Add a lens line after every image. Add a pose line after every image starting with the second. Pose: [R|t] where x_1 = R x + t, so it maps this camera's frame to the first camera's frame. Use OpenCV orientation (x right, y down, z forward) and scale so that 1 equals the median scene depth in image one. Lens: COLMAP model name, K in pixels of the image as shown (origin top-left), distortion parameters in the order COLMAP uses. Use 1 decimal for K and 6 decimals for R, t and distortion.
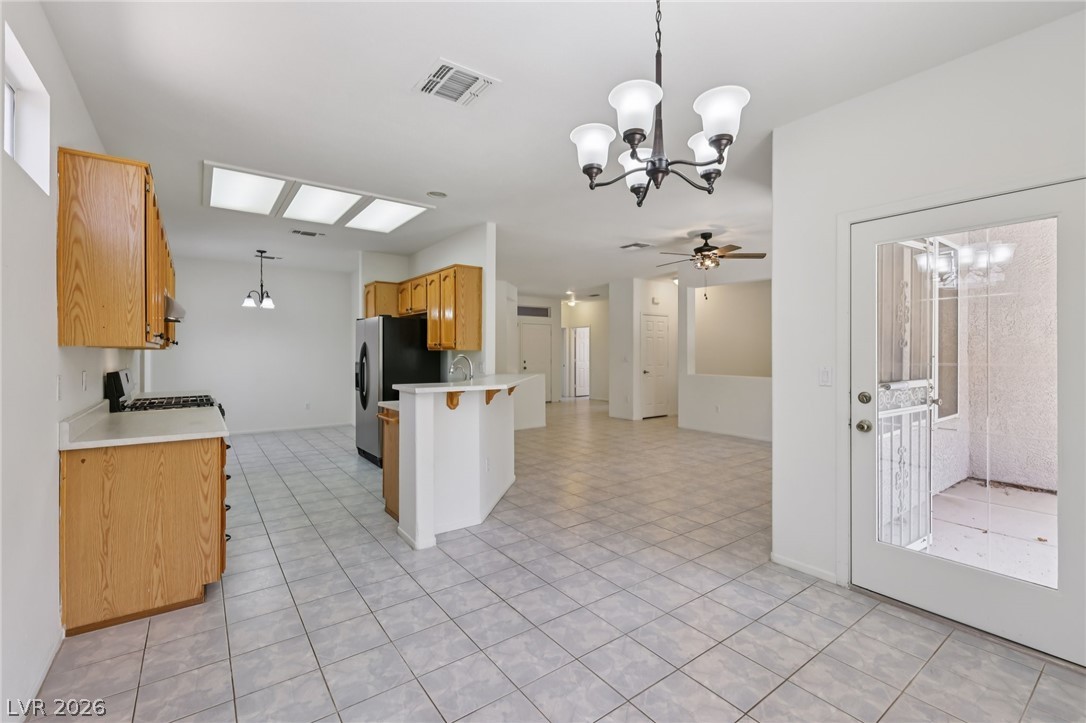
lens RADIAL K [[471.1, 0, 540.9], [0, 471.1, 359.8], [0, 0, 1]] dist [0.002245, 0.000221]
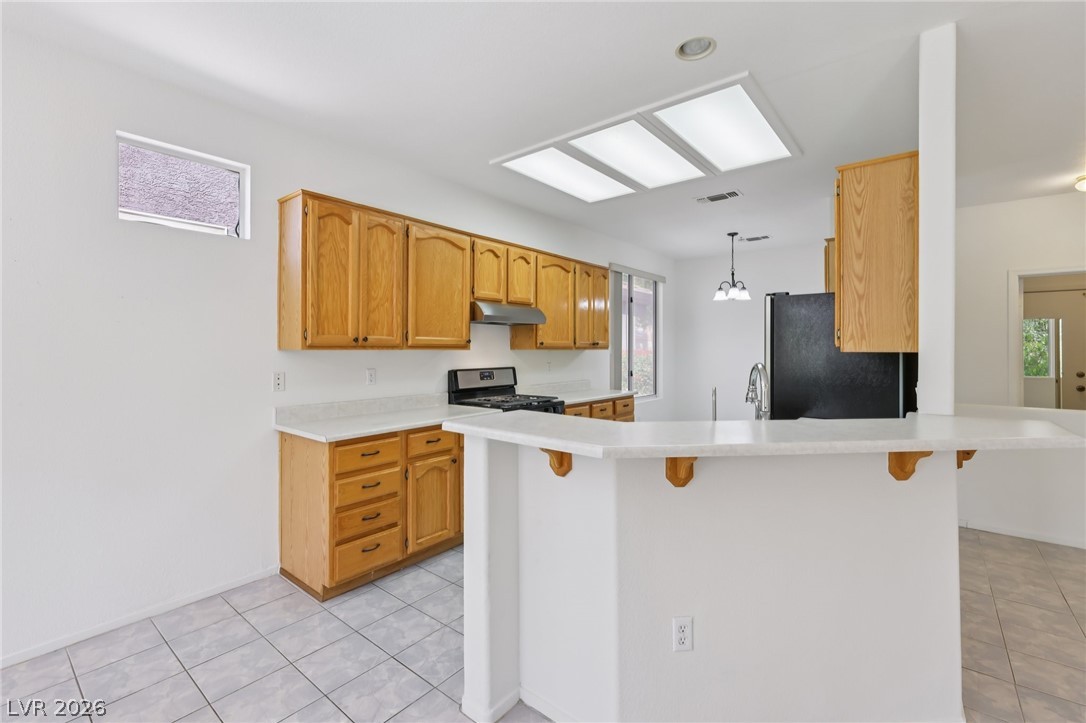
lens RADIAL K [[471.1, 0, 538.8], [0, 471.1, 350.9], [0, 0, 1]] dist [0.002245, 0.000221]
pose [[0.247505, -0.001347, -0.968886, 0.190986], [-0.010796, 0.999933, -0.004148, -0.014673], [0.968827, 0.011486, 0.247473, 0.584078]]
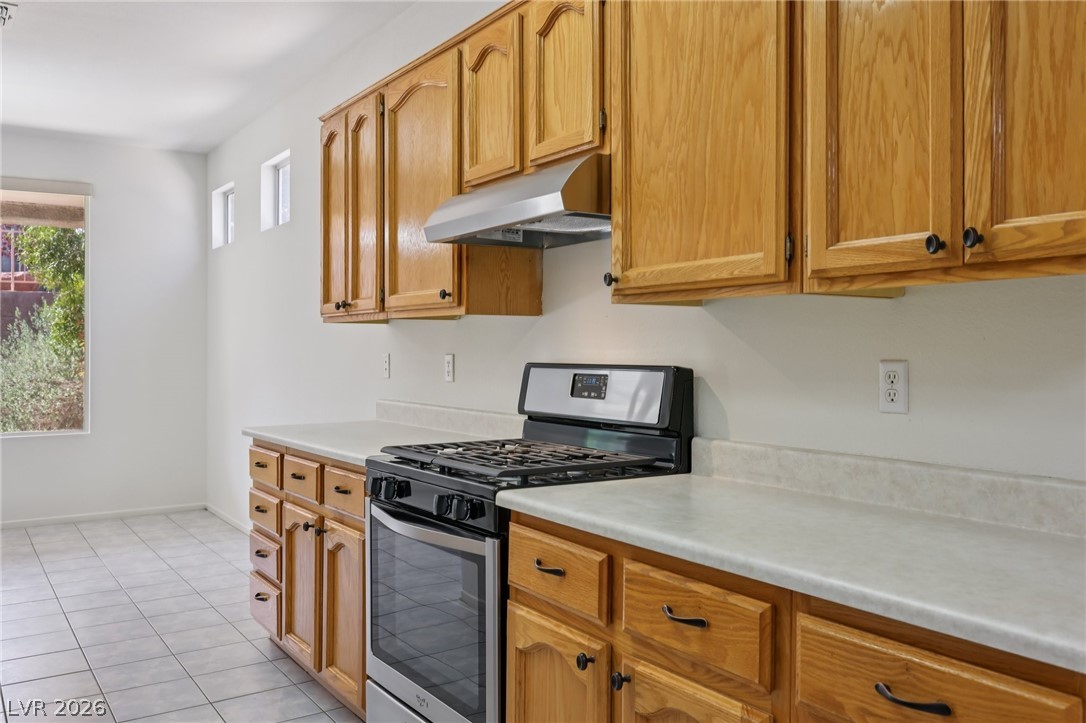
lens RADIAL K [[893.6, 0, 542.4], [0, 893.6, 353.3], [0, 0, 1]] dist [0.000145, -0.001204]
pose [[-0.998957, 0.014703, 0.043239, -0.611393], [0.015673, 0.999631, 0.022204, -0.006367], [-0.042896, 0.022859, -0.998818, 1.233278]]
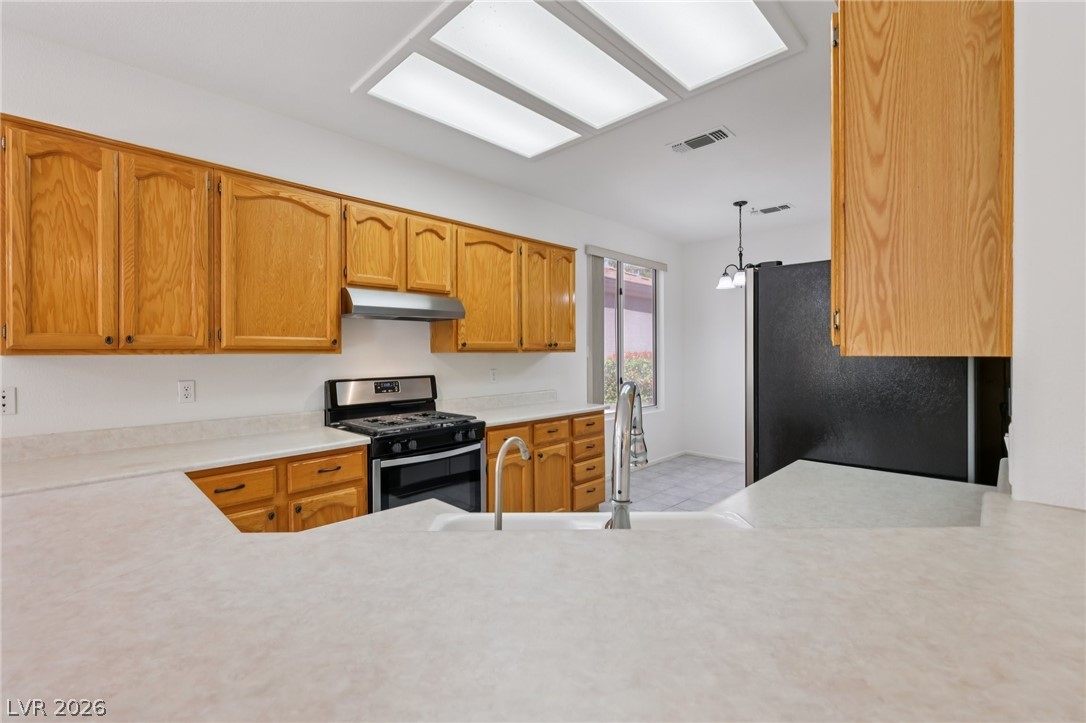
lens RADIAL K [[471.1, 0, 541.2], [0, 471.1, 354.8], [0, 0, 1]] dist [0.002245, 0.000221]
pose [[0.162887, 0.001555, -0.986644, 0.025105], [-0.006741, 0.999977, 0.000463, -0.018543], [0.986622, 0.006576, 0.162893, 0.796938]]
